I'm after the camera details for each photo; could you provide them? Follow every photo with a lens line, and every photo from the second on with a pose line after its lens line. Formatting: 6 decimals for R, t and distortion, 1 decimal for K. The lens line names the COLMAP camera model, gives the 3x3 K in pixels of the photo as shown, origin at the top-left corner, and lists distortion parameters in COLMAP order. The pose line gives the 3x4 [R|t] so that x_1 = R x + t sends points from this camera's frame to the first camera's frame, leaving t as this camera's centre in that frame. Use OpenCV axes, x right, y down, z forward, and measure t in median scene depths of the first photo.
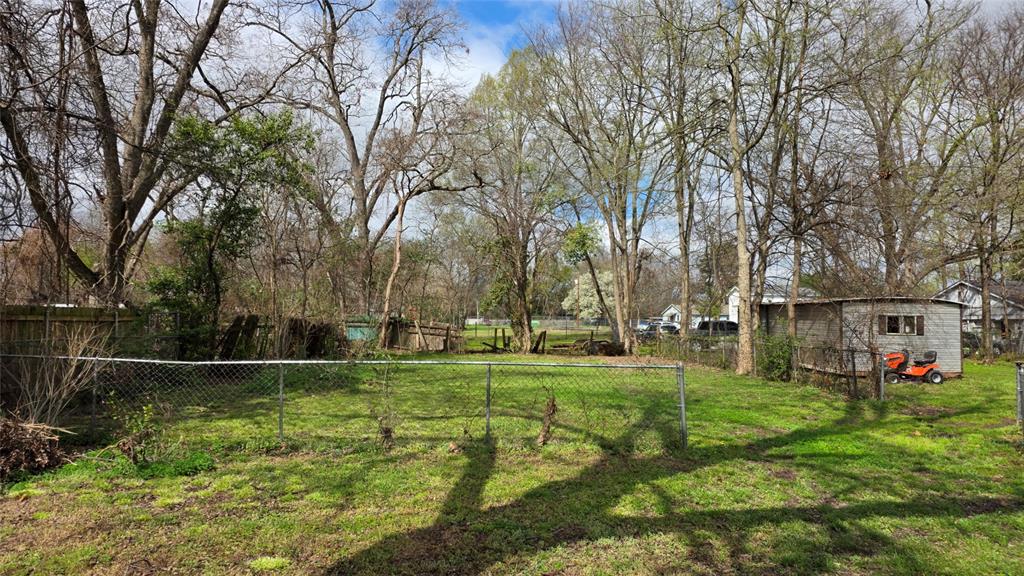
lens RADIAL K [[668.9, 0, 498.6], [0, 668.9, 289.7], [0, 0, 1]] dist [0.082932, -0.067302]
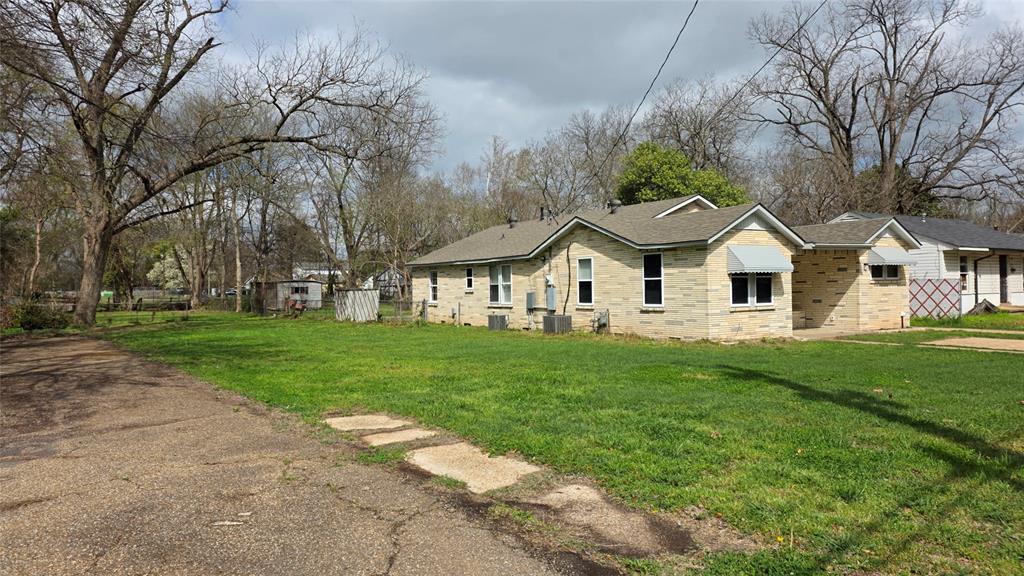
lens RADIAL K [[668.9, 0, 498.6], [0, 668.9, 289.7], [0, 0, 1]] dist [0.082932, -0.067302]
pose [[0.839288, -0.024908, 0.543116, -0.162681], [-0.002620, 0.998753, 0.049853, -0.074032], [-0.543681, -0.043264, 0.838176, -1.435766]]
